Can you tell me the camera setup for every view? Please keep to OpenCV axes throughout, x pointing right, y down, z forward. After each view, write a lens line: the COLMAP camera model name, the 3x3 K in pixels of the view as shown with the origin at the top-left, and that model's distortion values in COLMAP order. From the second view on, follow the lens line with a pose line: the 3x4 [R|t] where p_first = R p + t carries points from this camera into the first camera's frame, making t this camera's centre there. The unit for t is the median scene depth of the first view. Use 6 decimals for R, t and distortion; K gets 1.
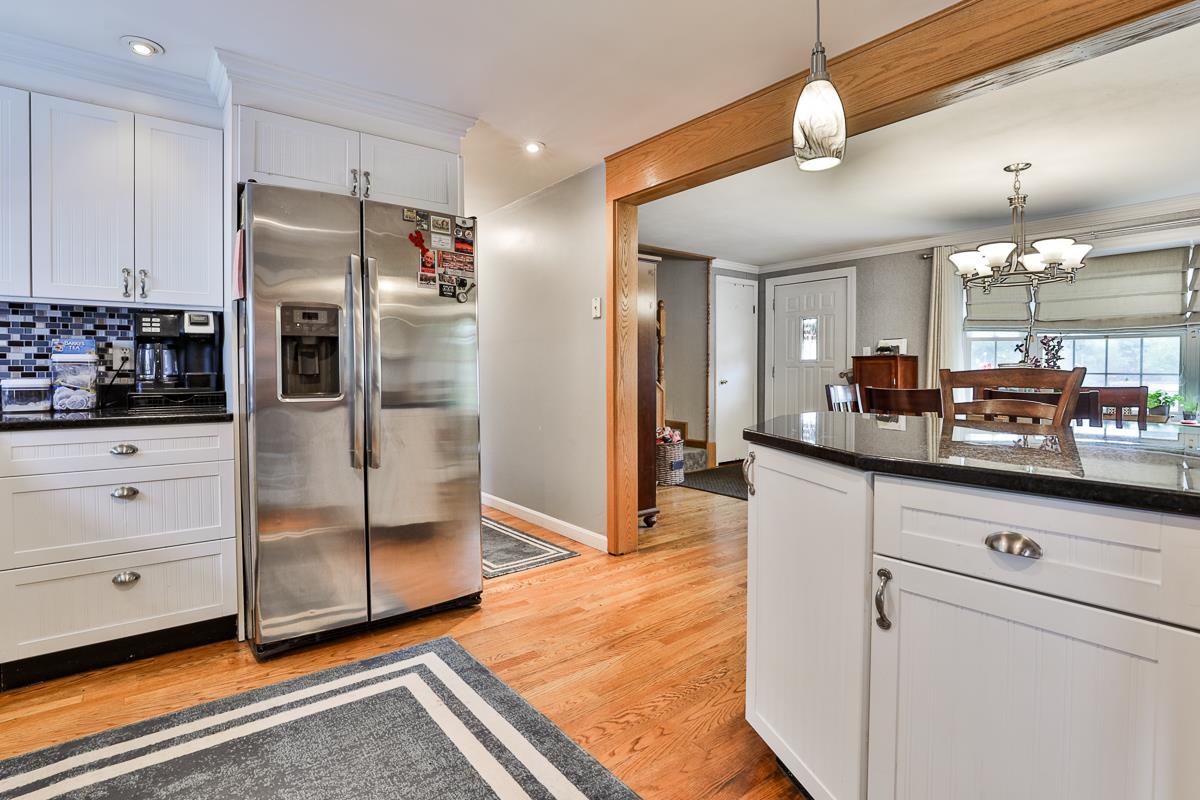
lens RADIAL K [[568.7, 0, 598.2], [0, 568.7, 393.9], [0, 0, 1]] dist [-0.030198, 0.000619]
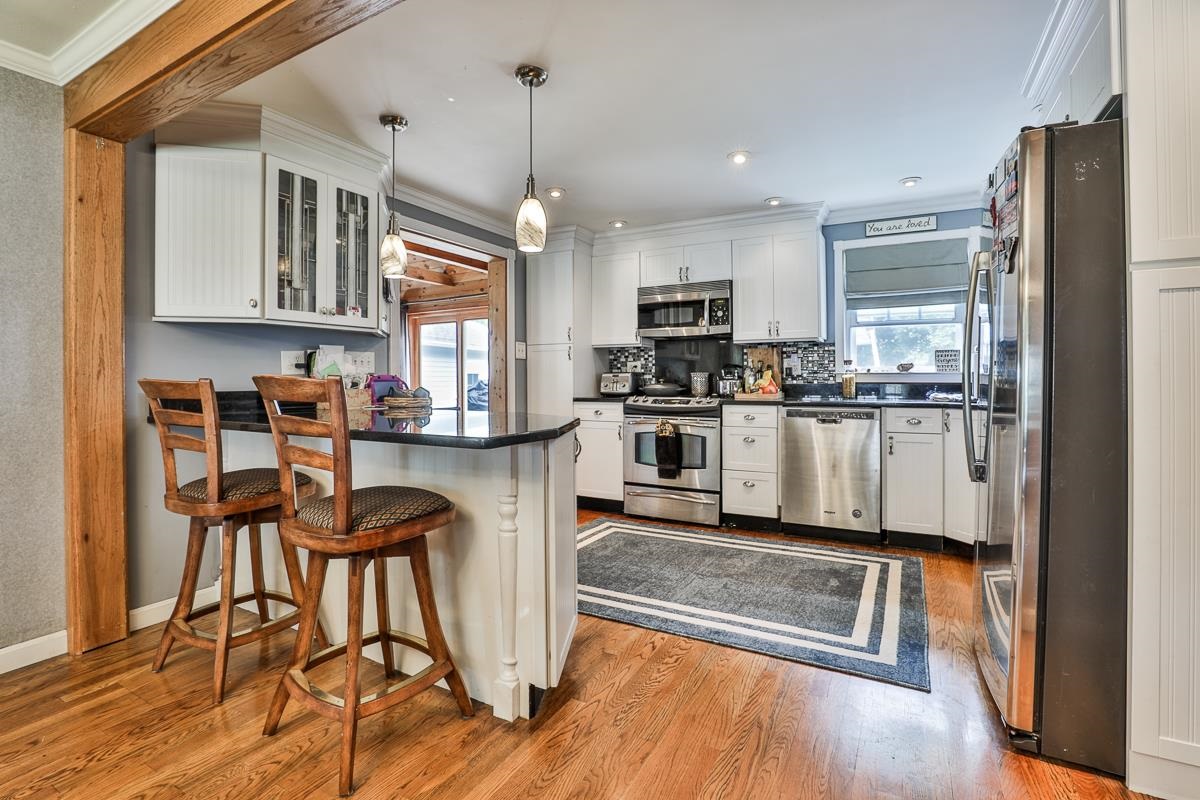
lens RADIAL K [[546.3, 0, 601.4], [0, 546.3, 376.5], [0, 0, 1]] dist [-0.026454, 0.000108]
pose [[-0.918861, 0.005791, -0.394539, 0.658051], [-0.006249, 0.999553, 0.029224, -0.081844], [0.394532, 0.029319, -0.918414, 1.995120]]
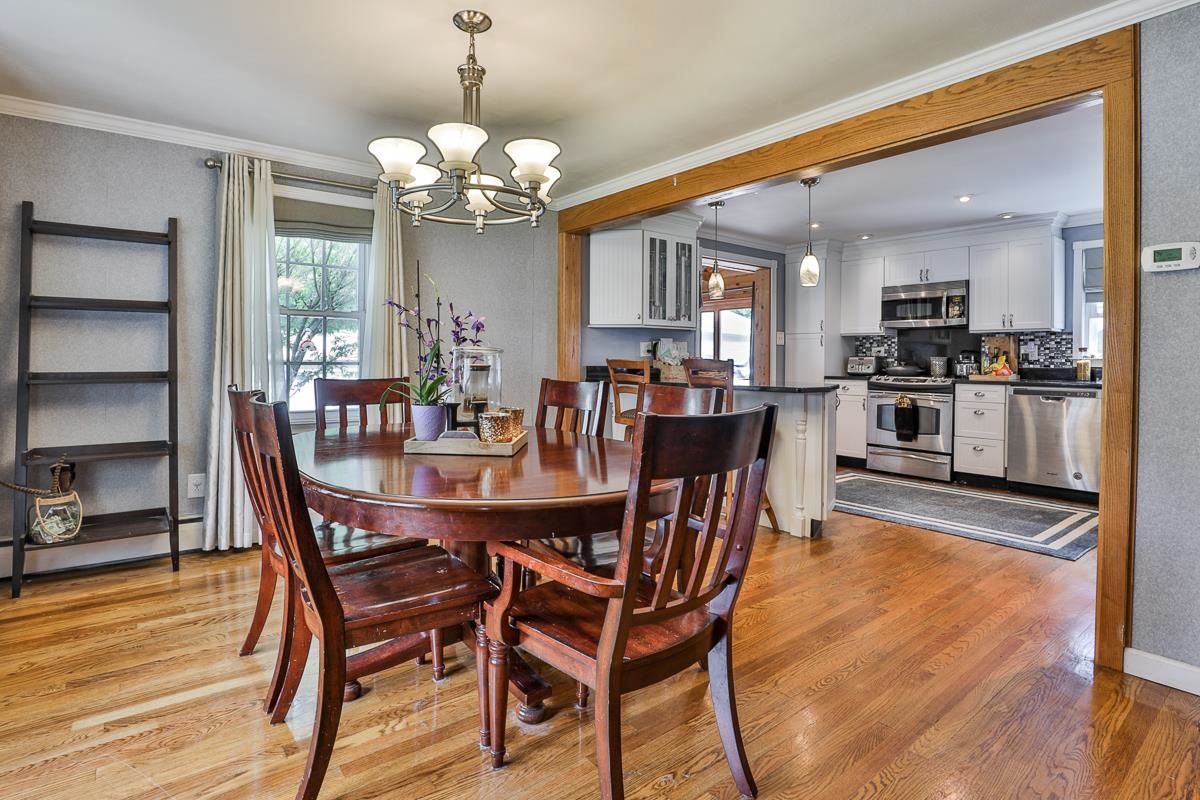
lens RADIAL K [[568.1, 0, 594.8], [0, 568.1, 366.4], [0, 0, 1]] dist [-0.025872, 0.000375]
pose [[-0.999979, -0.003071, 0.005793, 1.123272], [-0.002793, 0.998878, 0.047280, -0.119661], [-0.005932, 0.047263, -0.998865, 2.976359]]
